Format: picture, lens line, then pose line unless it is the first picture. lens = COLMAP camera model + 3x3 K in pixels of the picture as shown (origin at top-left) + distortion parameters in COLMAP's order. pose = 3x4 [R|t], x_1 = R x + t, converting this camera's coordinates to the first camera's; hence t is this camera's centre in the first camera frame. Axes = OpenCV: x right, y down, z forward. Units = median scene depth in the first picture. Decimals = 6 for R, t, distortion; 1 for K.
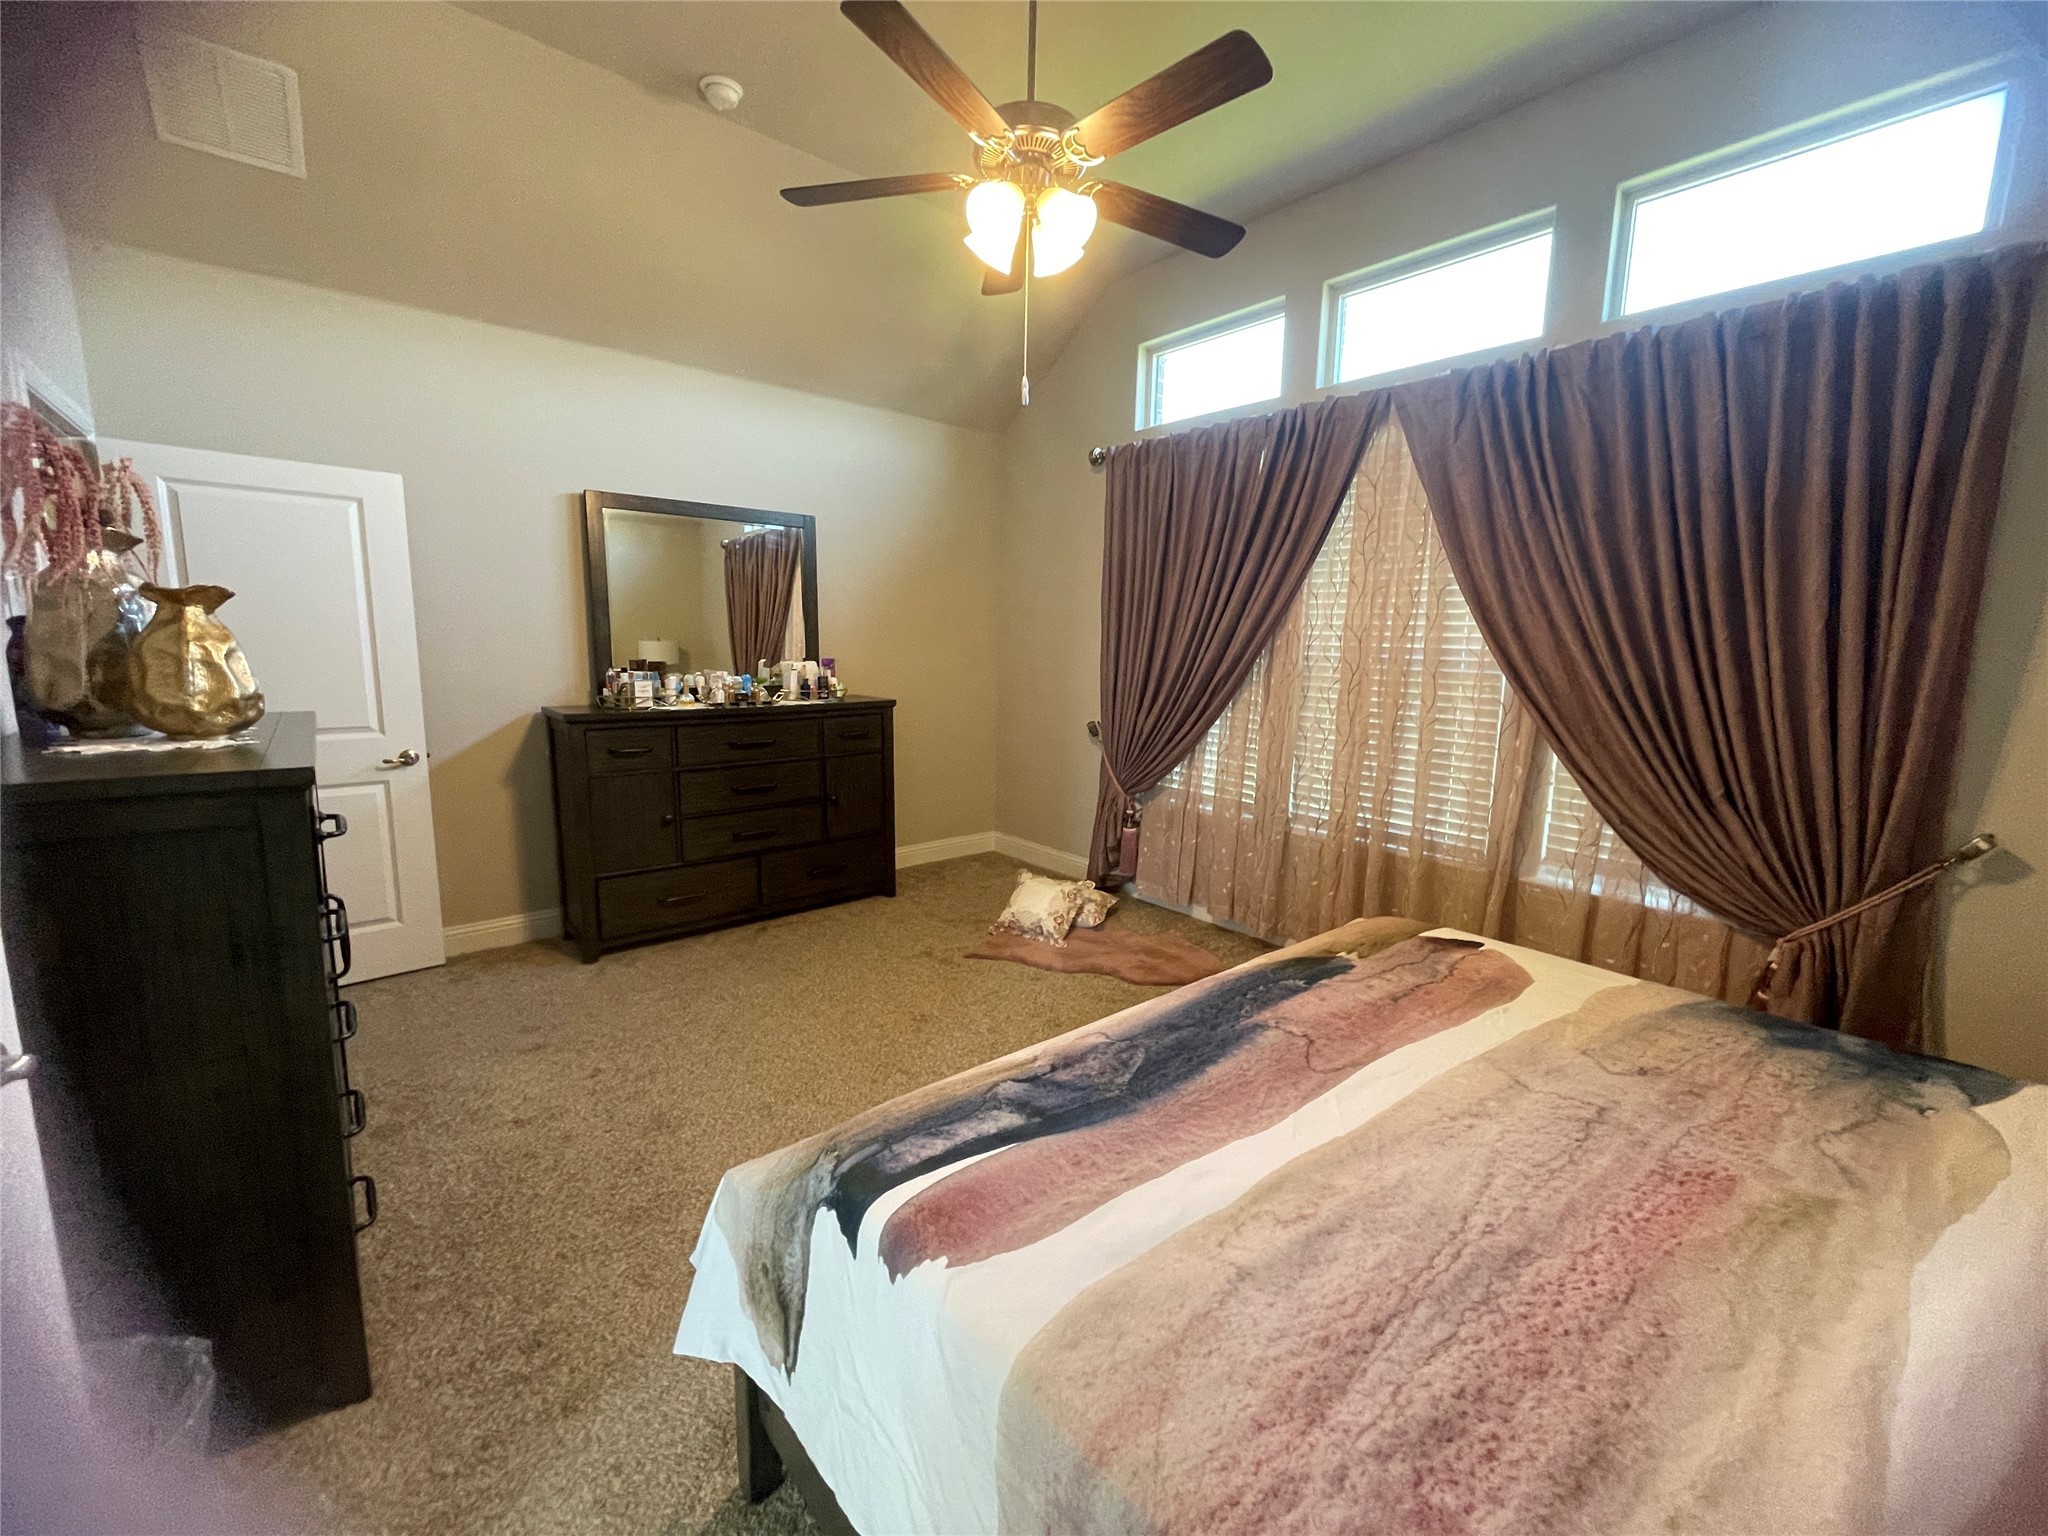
lens RADIAL K [[826.1, 0, 1014.9], [0, 826.1, 763.7], [0, 0, 1]] dist [-0.007912, 0.000188]
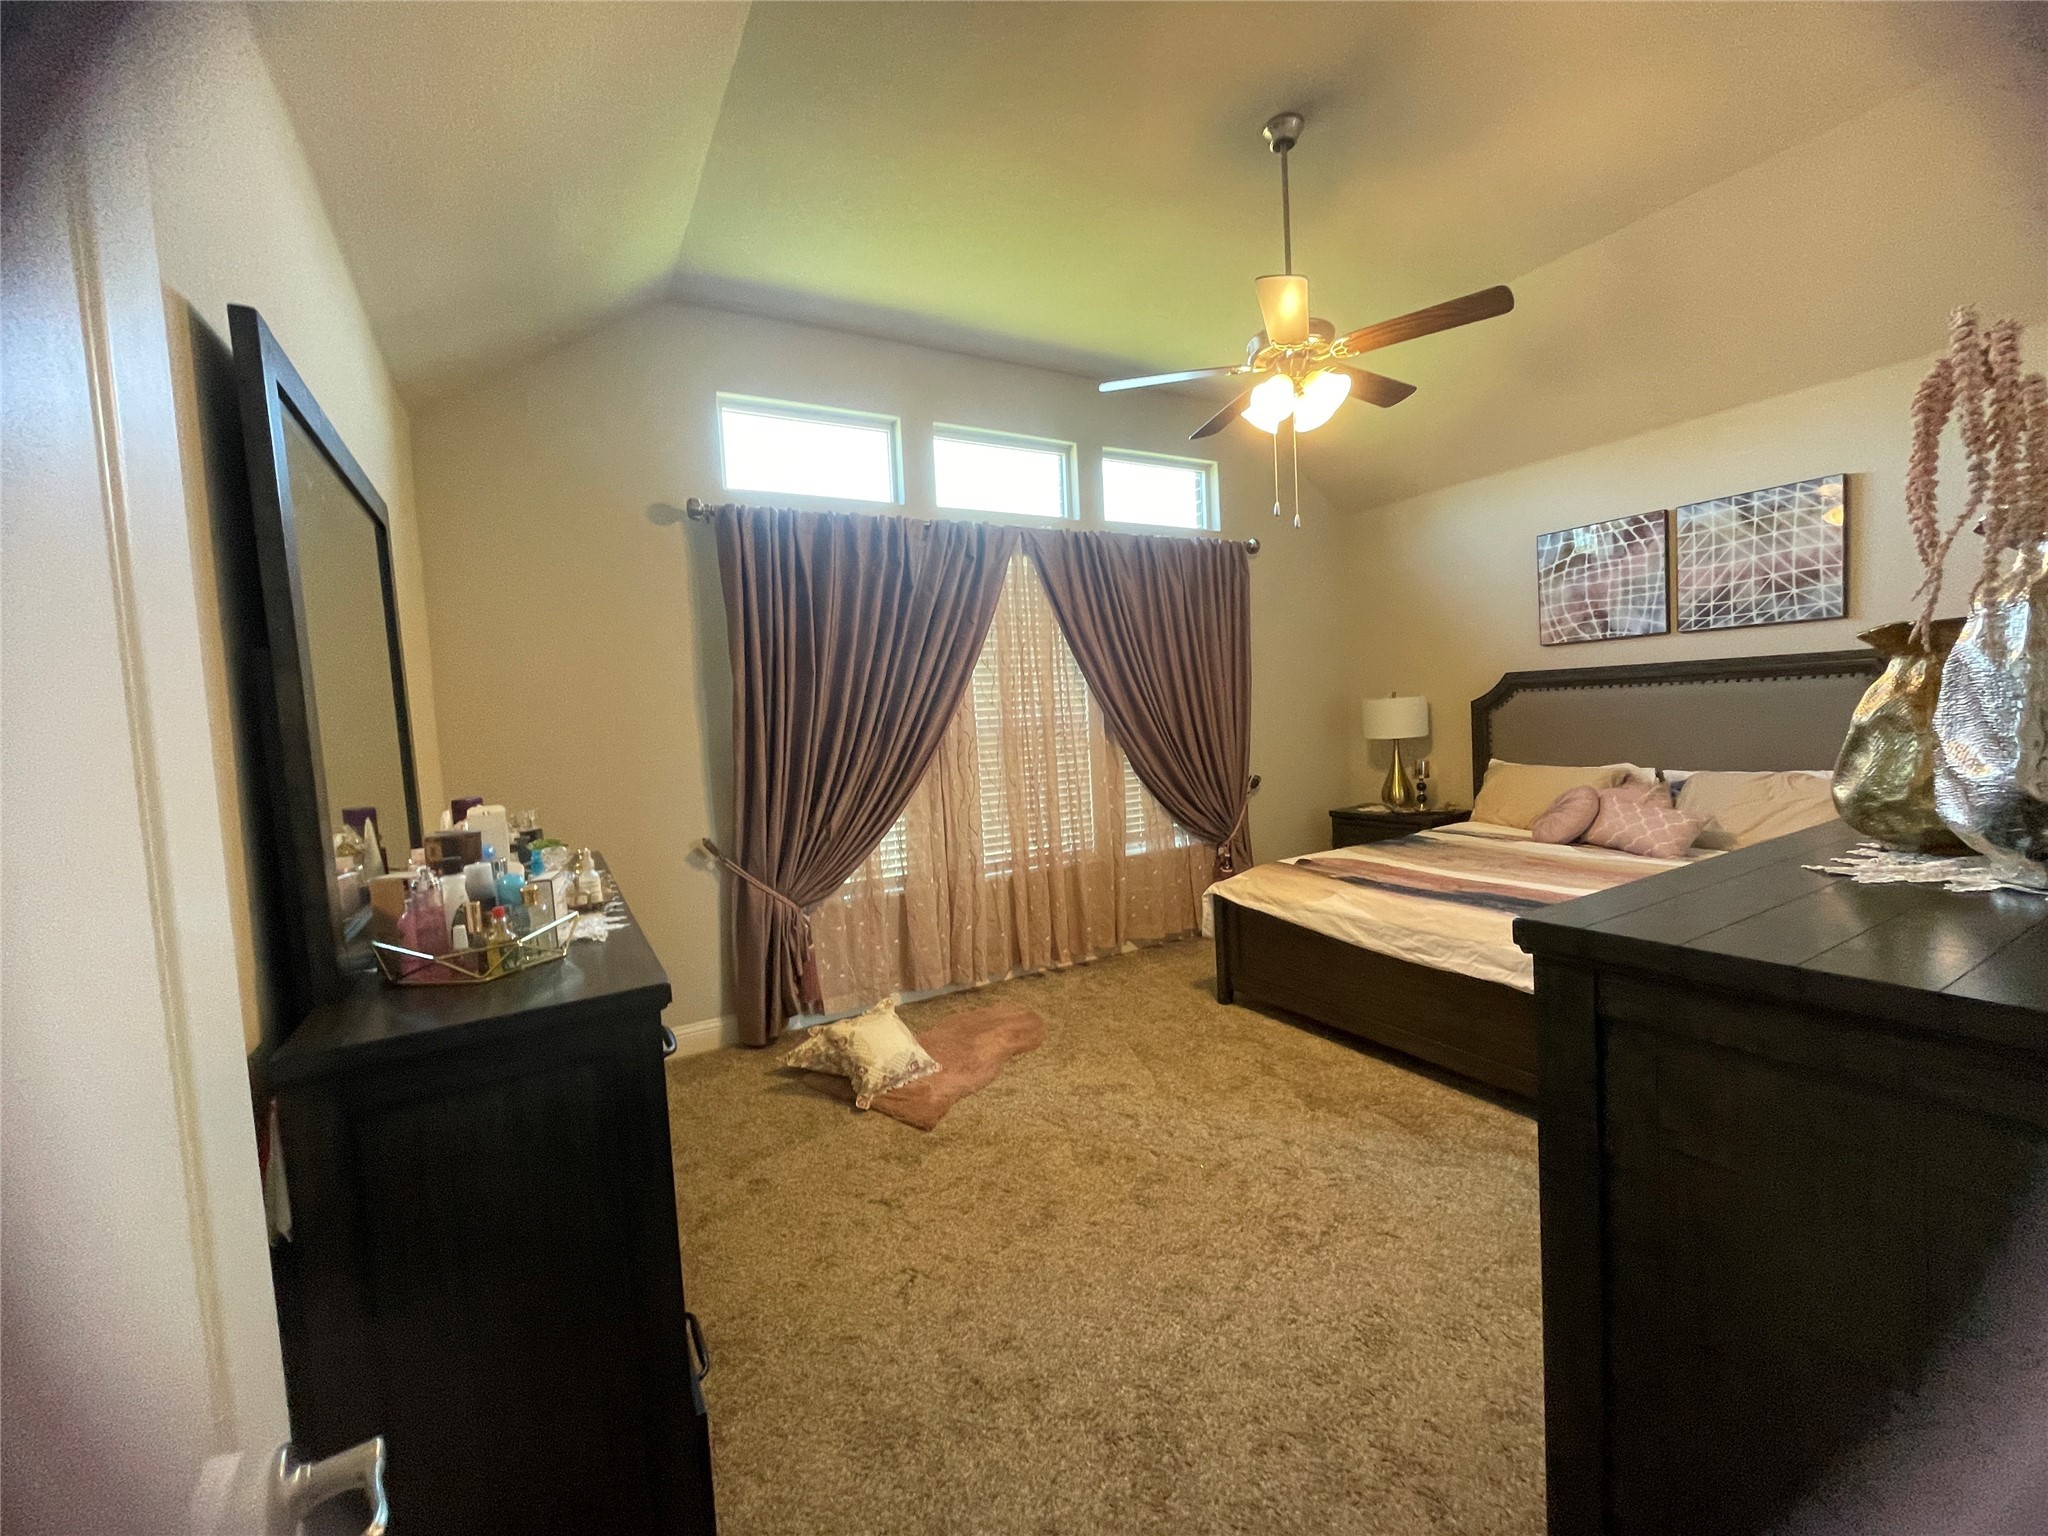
lens RADIAL K [[826.1, 0, 1014.9], [0, 826.1, 763.7], [0, 0, 1]] dist [-0.007912, 0.000188]
pose [[0.162612, -0.085487, 0.982980, -0.799133], [0.203359, 0.977755, 0.051391, -0.130360], [-0.965506, 0.191541, 0.176380, 0.738570]]
